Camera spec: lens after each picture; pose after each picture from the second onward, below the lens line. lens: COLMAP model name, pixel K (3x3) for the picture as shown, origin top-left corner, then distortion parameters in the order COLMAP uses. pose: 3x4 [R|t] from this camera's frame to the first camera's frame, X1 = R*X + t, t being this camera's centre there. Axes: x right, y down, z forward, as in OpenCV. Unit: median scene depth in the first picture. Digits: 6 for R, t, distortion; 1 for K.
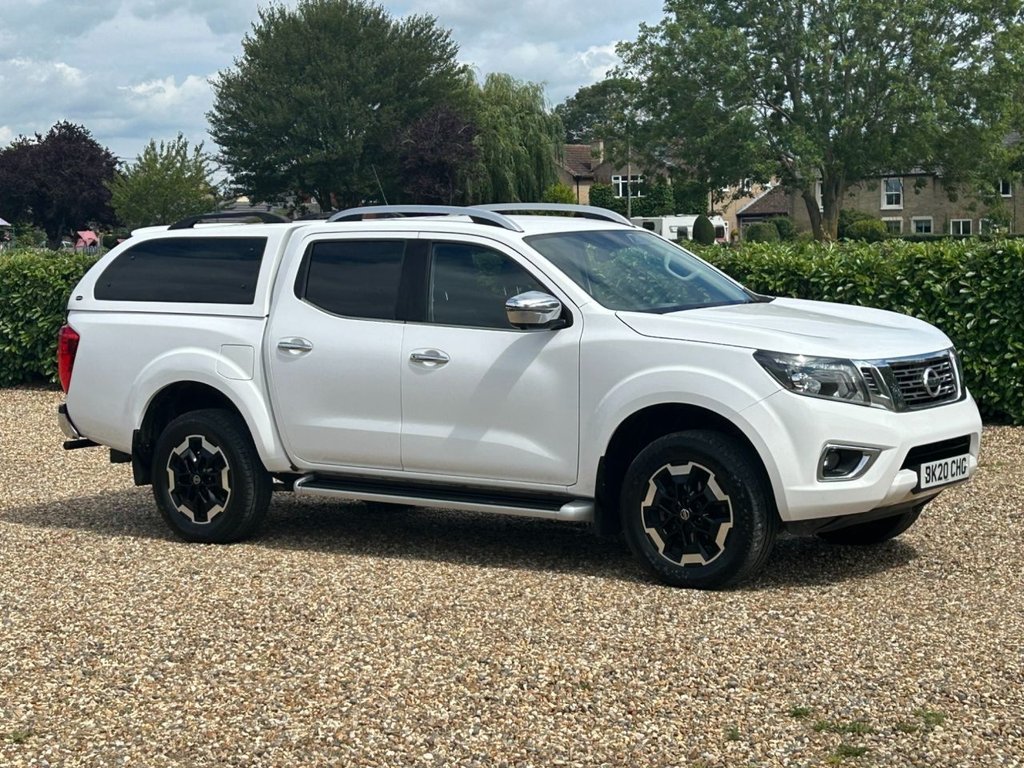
lens RADIAL K [[2056.7, 0, 512.0], [0, 2056.7, 384.0], [0, 0, 1]] dist [0.095045, 0.420072]
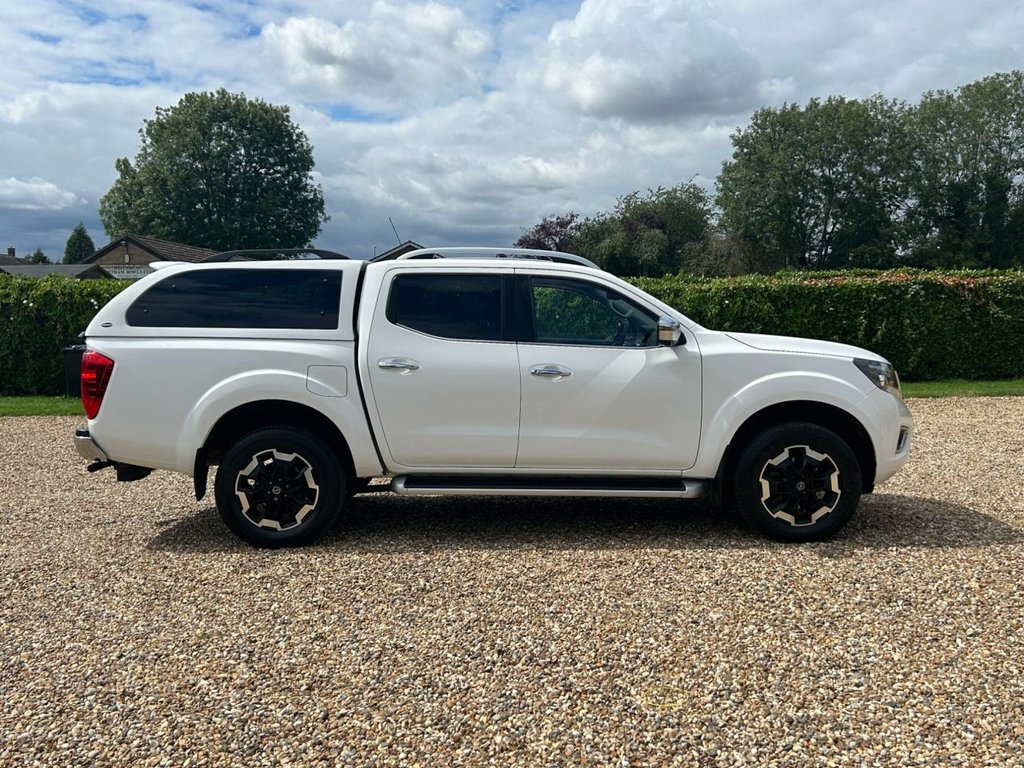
lens RADIAL K [[954.8, 0, 512.0], [0, 954.8, 384.0], [0, 0, 1]] dist [0.092182, -0.195646]
pose [[0.801540, -0.017557, 0.597683, -0.388216], [0.031522, 0.999420, -0.012915, 0.000912], [-0.597109, 0.029192, 0.801629, 0.565058]]
